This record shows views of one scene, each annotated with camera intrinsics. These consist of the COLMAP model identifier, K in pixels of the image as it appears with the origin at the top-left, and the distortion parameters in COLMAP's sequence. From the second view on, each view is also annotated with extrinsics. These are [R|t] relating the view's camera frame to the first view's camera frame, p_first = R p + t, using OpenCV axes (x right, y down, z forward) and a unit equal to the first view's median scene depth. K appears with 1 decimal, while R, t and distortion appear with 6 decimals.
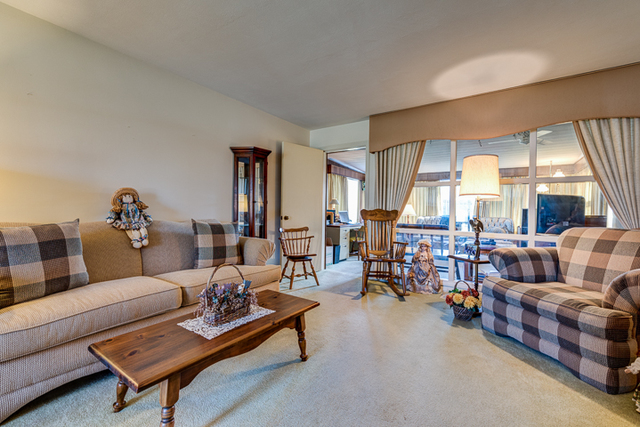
lens RADIAL K [[276.6, 0, 325.6], [0, 276.6, 211.4], [0, 0, 1]] dist [-0.001600, 0.000051]
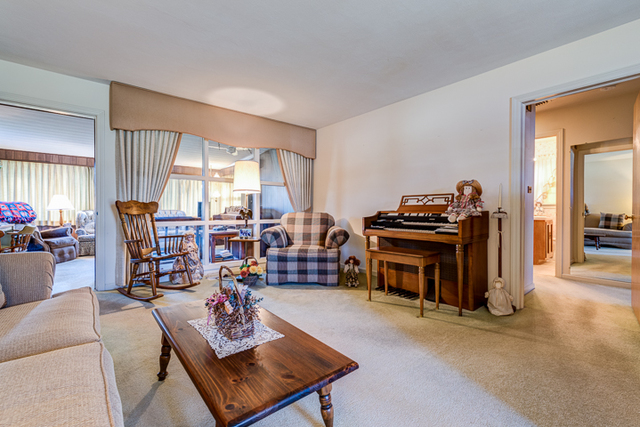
lens RADIAL K [[276.6, 0, 321.1], [0, 276.6, 212.2], [0, 0, 1]] dist [-0.001600, 0.000051]
pose [[0.271401, -0.028436, 0.962046, -0.488378], [0.004795, 0.999591, 0.028193, 0.005339], [-0.962454, -0.003039, 0.271426, 0.238402]]
